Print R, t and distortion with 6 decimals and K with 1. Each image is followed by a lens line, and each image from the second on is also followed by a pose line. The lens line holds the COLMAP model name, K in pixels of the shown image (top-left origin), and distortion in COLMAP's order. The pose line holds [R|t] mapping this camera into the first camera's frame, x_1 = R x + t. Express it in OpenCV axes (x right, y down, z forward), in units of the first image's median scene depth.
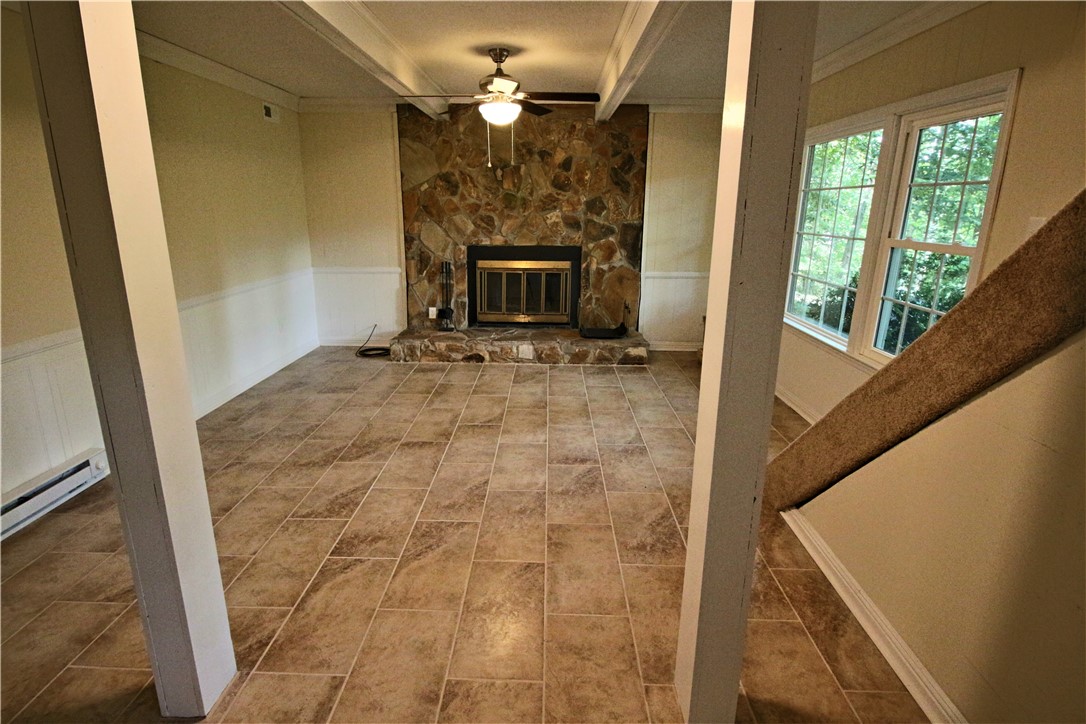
lens RADIAL K [[561.6, 0, 541.7], [0, 561.6, 351.0], [0, 0, 1]] dist [-0.001142, -0.000494]
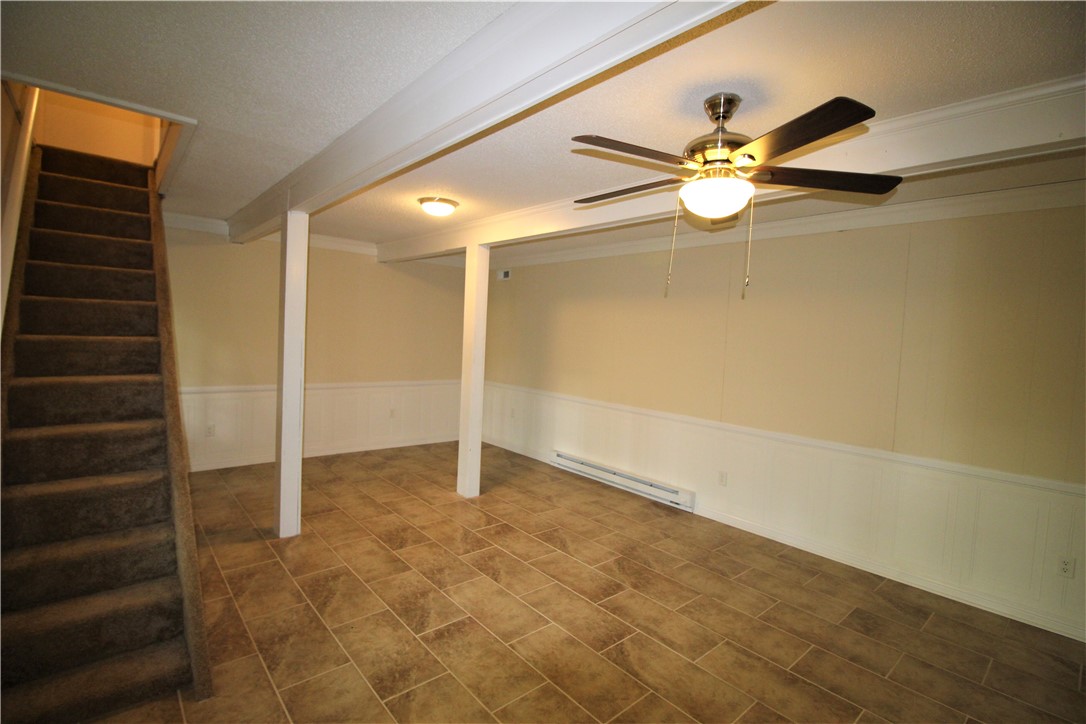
lens RADIAL K [[504.2, 0, 537.4], [0, 504.2, 355.8], [0, 0, 1]] dist [-0.000391, -0.013823]
pose [[-0.743802, -0.010773, -0.668313, 0.483423], [-0.216830, 0.949686, 0.226013, -0.407751], [0.632252, 0.313019, -0.708714, 1.534471]]
